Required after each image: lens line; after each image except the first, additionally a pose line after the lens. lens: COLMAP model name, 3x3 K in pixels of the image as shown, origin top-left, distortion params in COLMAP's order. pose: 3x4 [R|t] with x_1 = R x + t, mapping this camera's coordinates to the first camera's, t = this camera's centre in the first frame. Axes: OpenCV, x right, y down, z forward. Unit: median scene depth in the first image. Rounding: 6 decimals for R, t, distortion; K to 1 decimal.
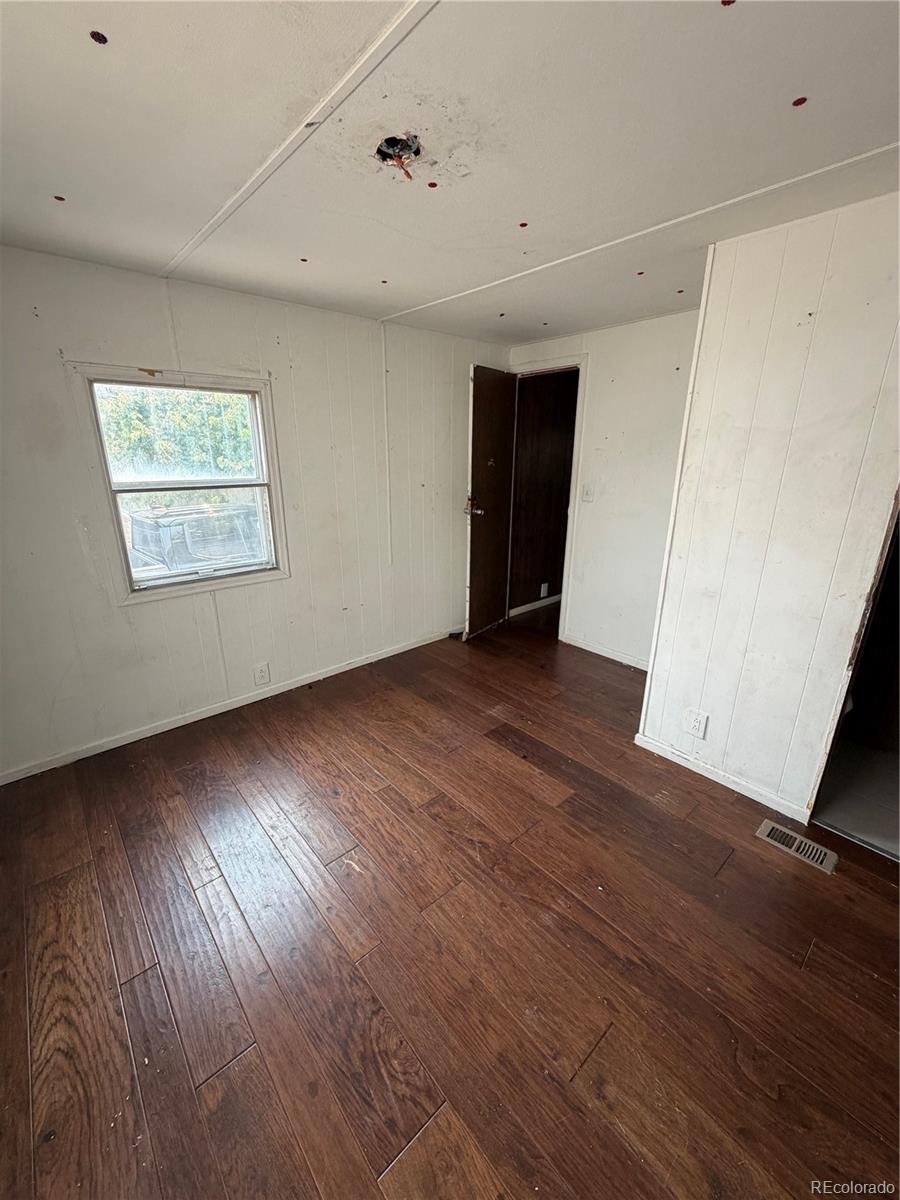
lens RADIAL K [[478.3, 0, 451.5], [0, 478.3, 597.5], [0, 0, 1]] dist [-0.000038, 0.000059]
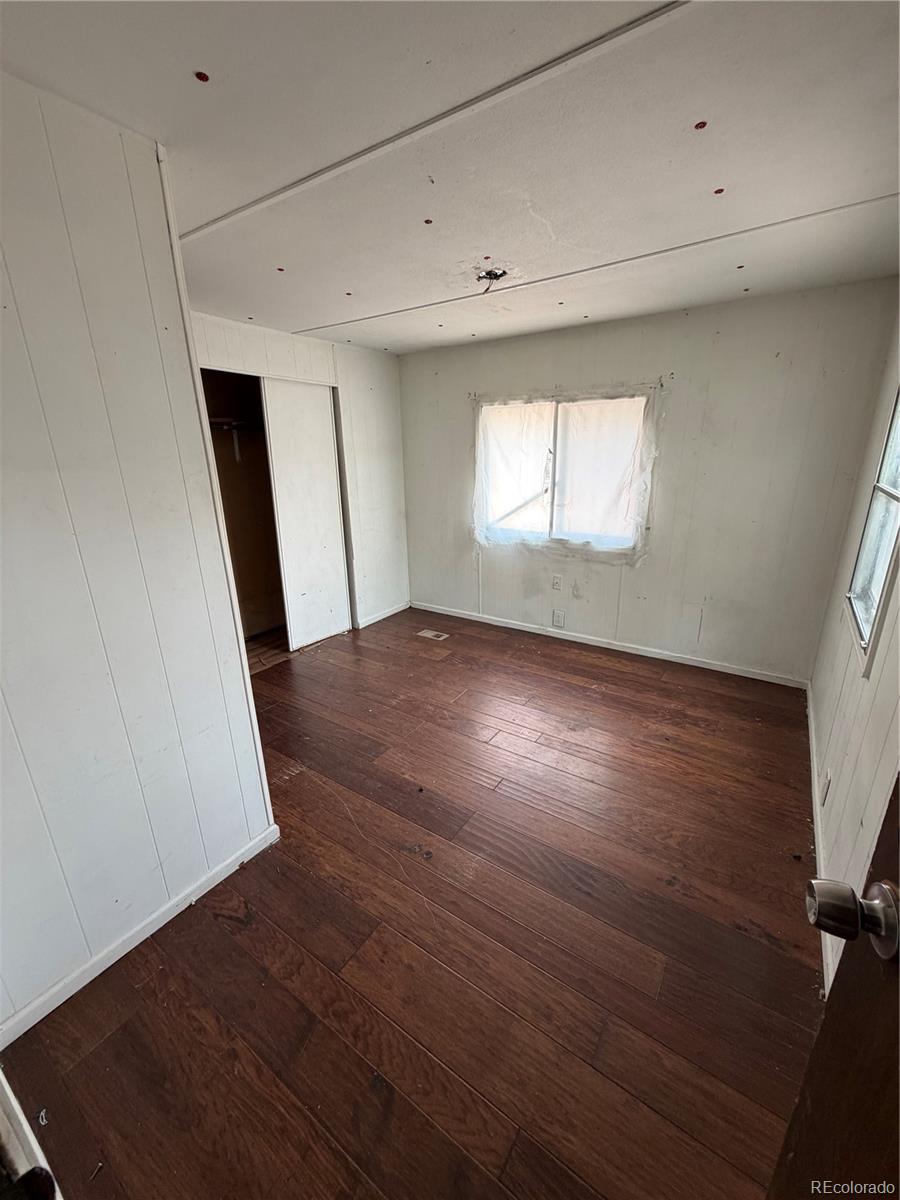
lens RADIAL K [[478.3, 0, 453.9], [0, 478.3, 600.5], [0, 0, 1]] dist [-0.000038, 0.000059]
pose [[-0.966749, 0.092774, -0.238305, 0.311820], [-0.062108, 0.818792, 0.570720, -0.543601], [0.248071, 0.566544, -0.785805, 1.733849]]
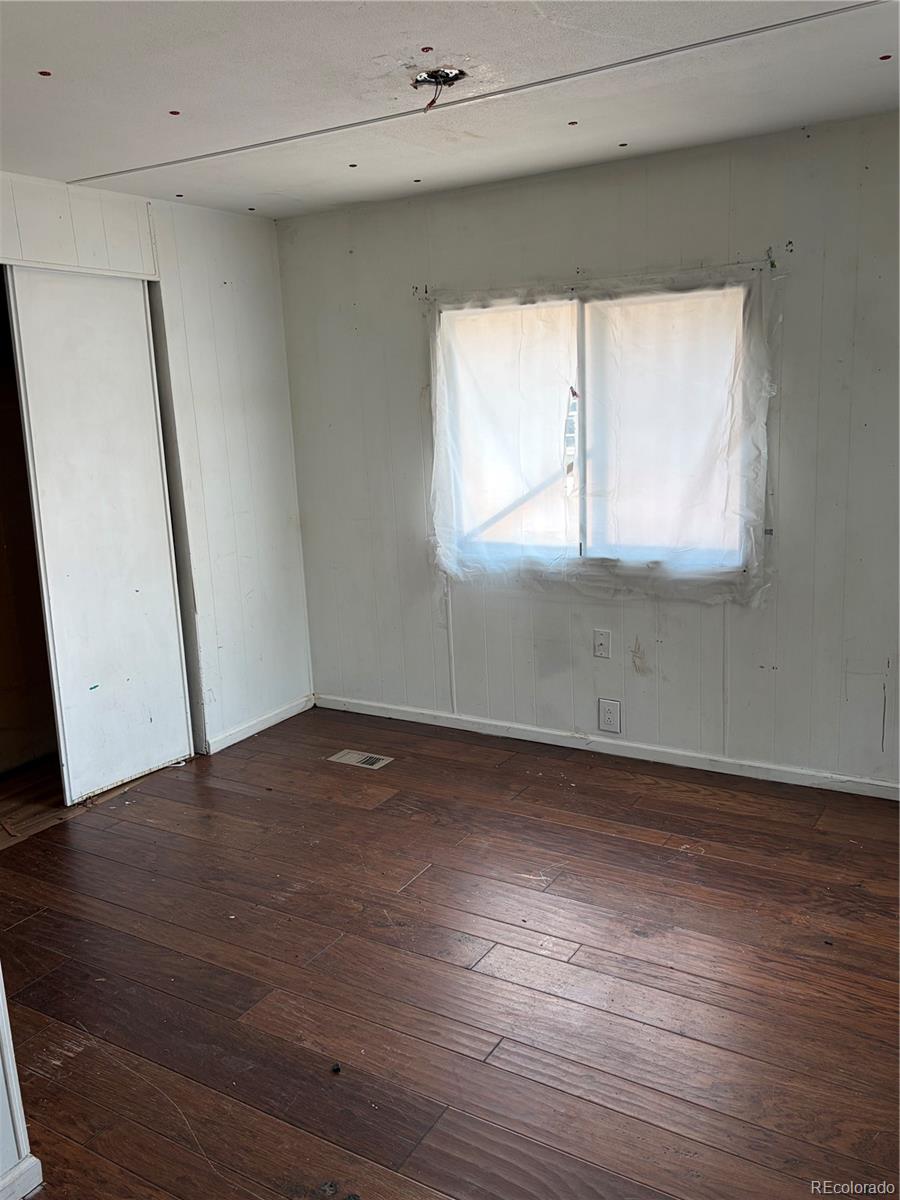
lens RADIAL K [[981.5, 0, 450.8], [0, 981.5, 601.5], [0, 0, 1]] dist [0.032929, -0.032140]
pose [[-0.952595, 0.104096, -0.285880, 0.303885], [-0.050044, 0.873237, 0.484720, -0.560136], [0.300098, 0.476048, -0.826631, 1.799556]]
